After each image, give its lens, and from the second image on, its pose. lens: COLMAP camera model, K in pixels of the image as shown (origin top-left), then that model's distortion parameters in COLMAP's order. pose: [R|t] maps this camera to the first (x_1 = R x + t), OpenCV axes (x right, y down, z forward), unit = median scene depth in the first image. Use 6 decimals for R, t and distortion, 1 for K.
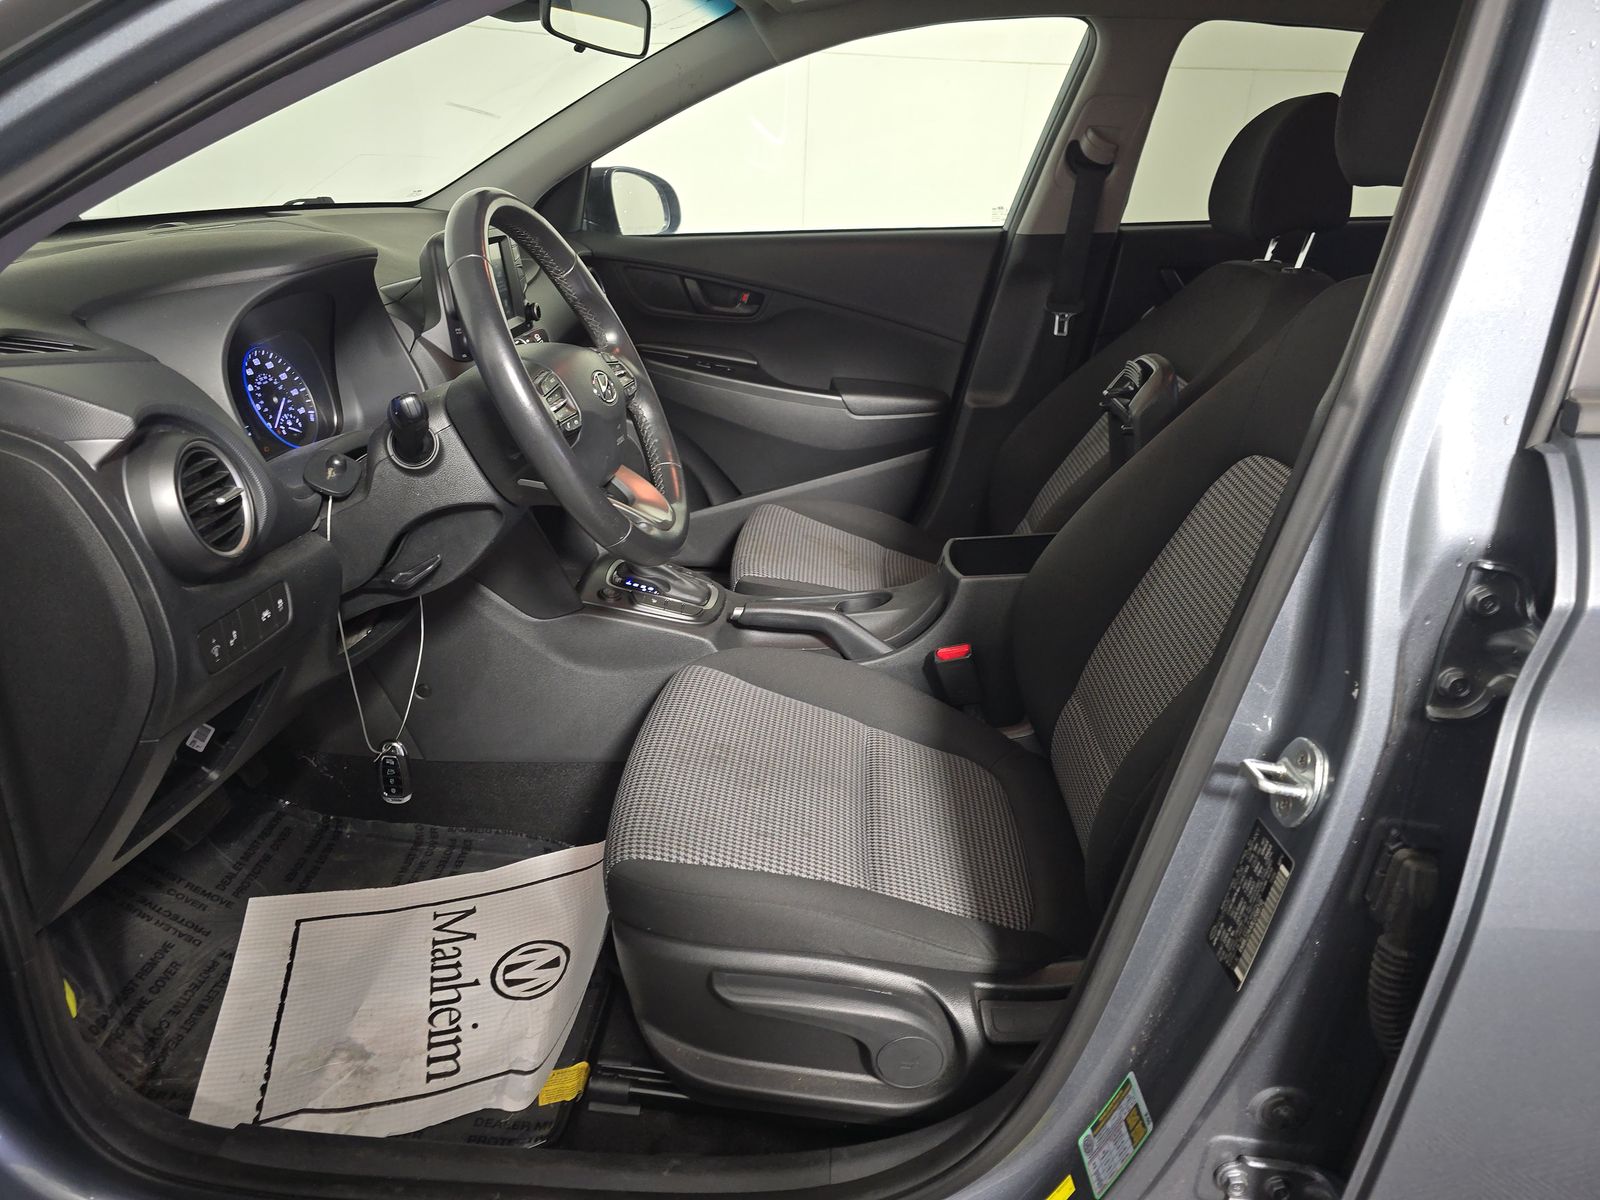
lens RADIAL K [[1086.2, 0, 790.3], [0, 1086.2, 618.1], [0, 0, 1]] dist [0.041426, -0.037718]
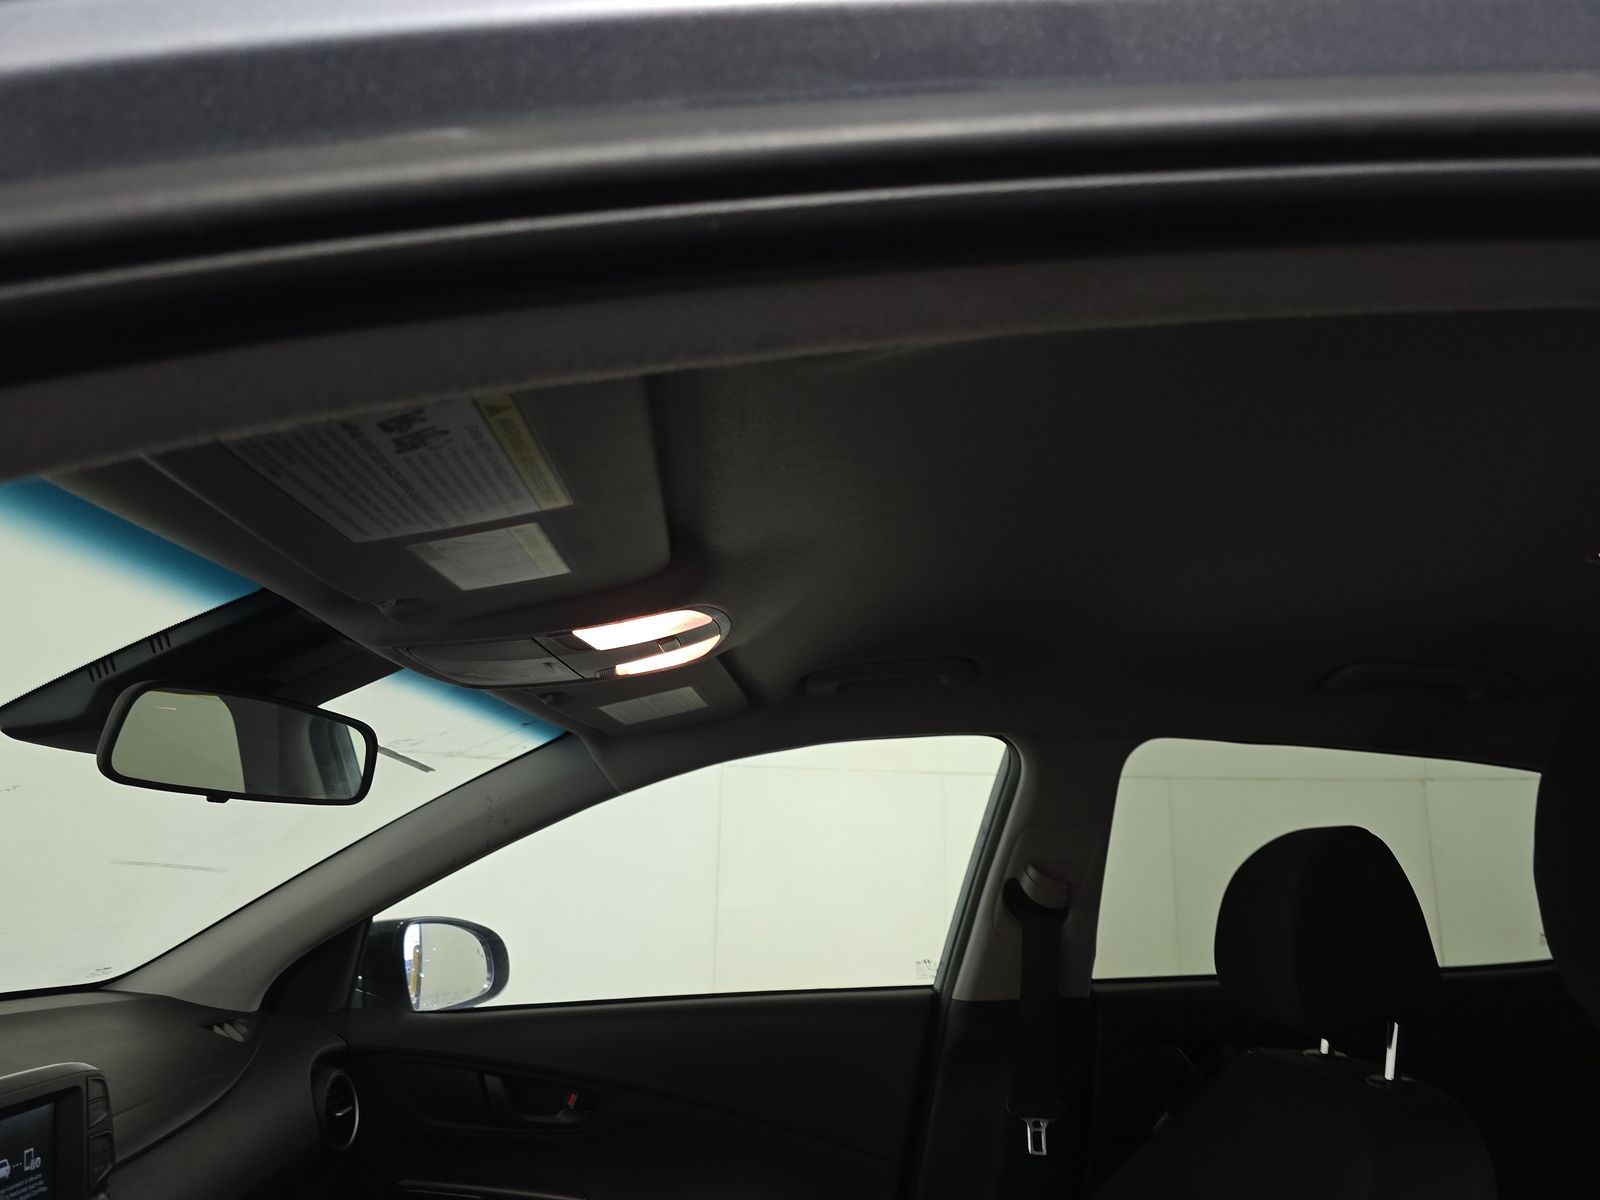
lens RADIAL K [[1086.2, 0, 795.4], [0, 1086.2, 597.2], [0, 0, 1]] dist [0.041426, -0.037718]
pose [[0.998630, -0.009181, 0.051506, 0.068848], [0.037553, 0.811249, -0.583493, -0.150063], [-0.036427, 0.584628, 0.810483, 0.264376]]
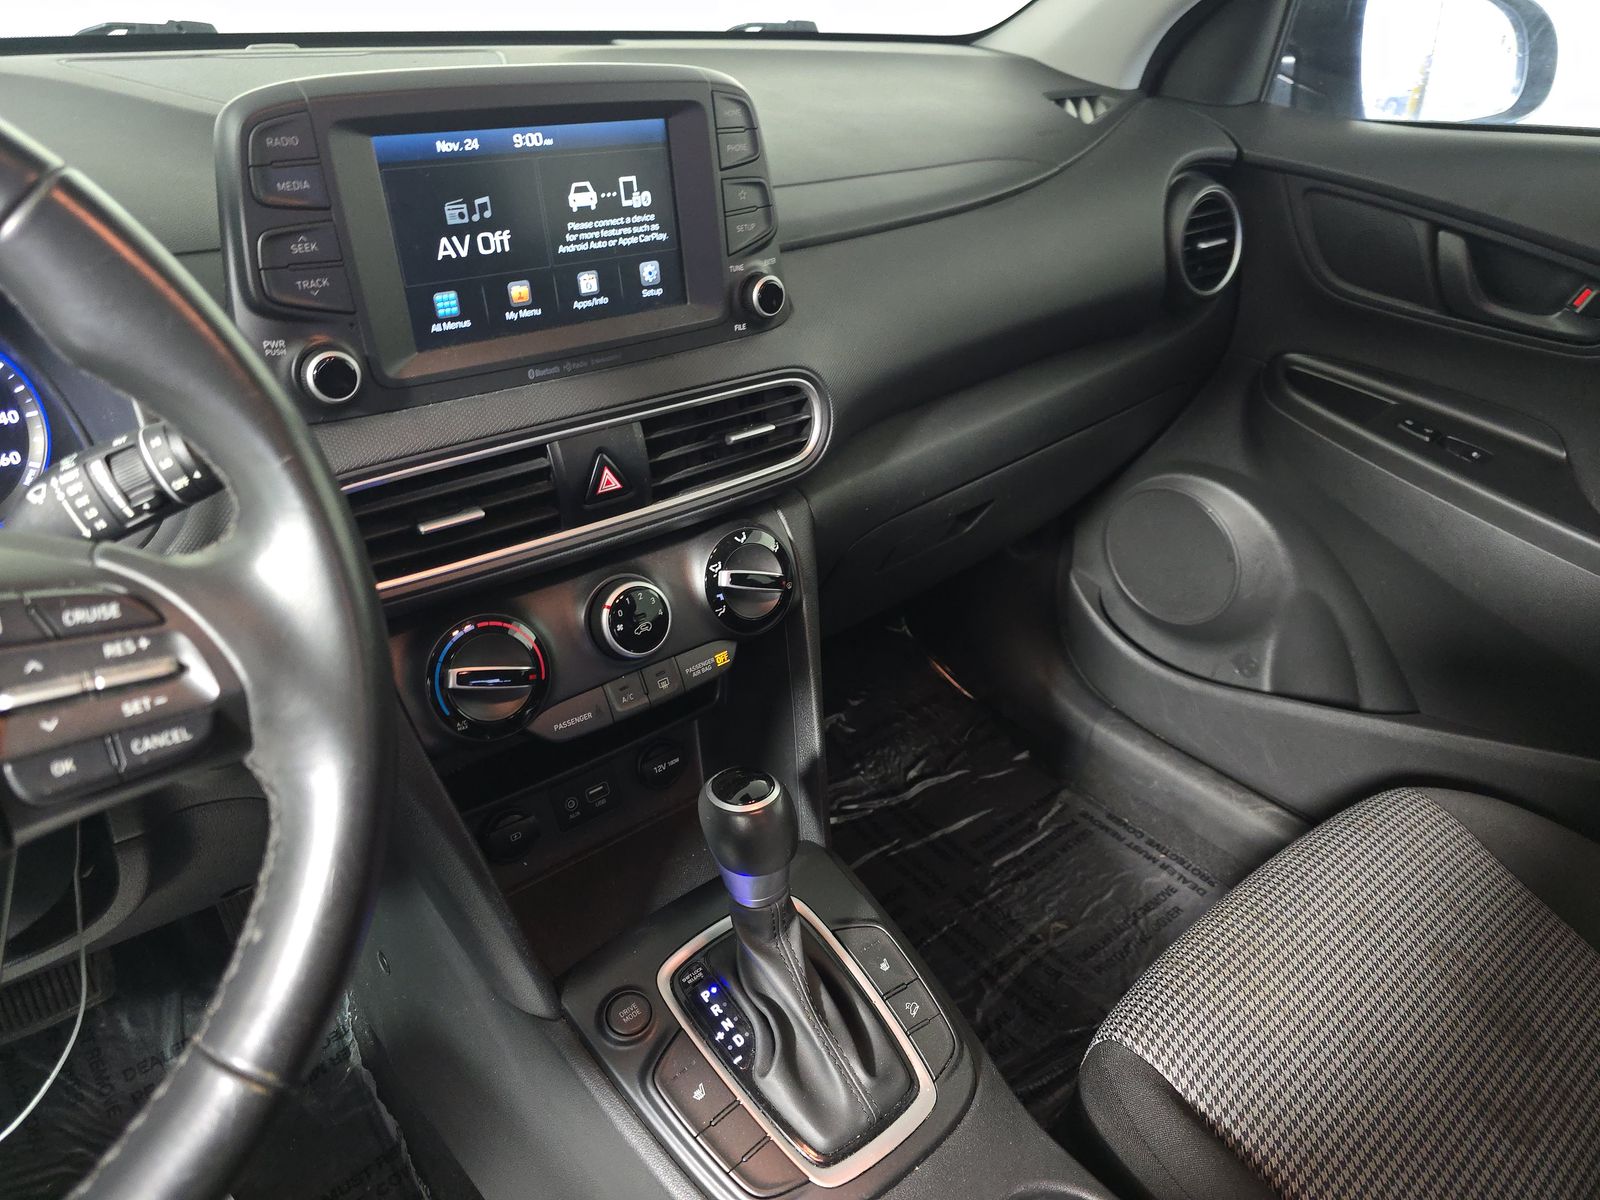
lens RADIAL K [[1086.2, 0, 792.8], [0, 1086.2, 588.0], [0, 0, 1]] dist [0.041426, -0.037718]
pose [[0.678314, 0.352753, -0.644559, 0.062046], [-0.292724, 0.934337, 0.203289, -0.199353], [0.673946, 0.050784, 0.737033, 0.531325]]
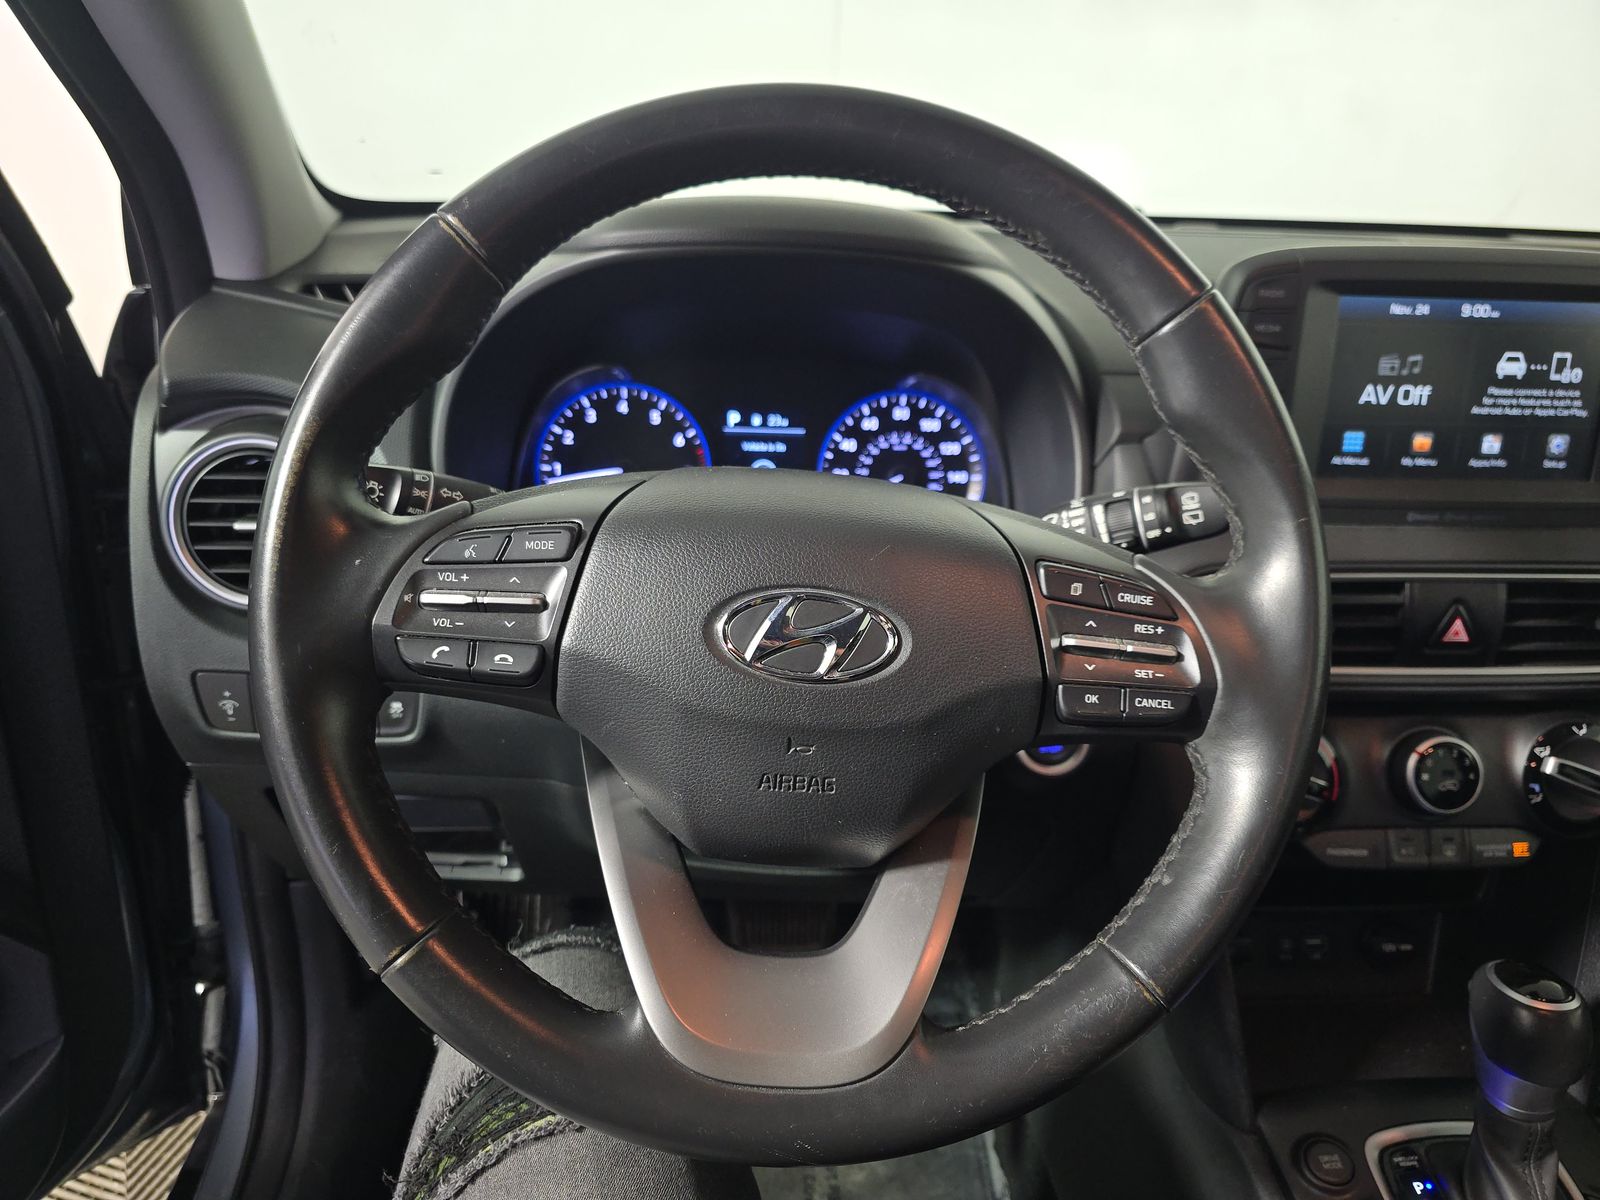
lens RADIAL K [[1086.2, 0, 811.5], [0, 1086.2, 588.7], [0, 0, 1]] dist [0.041426, -0.037718]
pose [[0.128143, 0.350325, -0.927821, 0.080320], [-0.418326, 0.867329, 0.269709, -0.169936], [0.899212, 0.353571, 0.257692, 0.473175]]
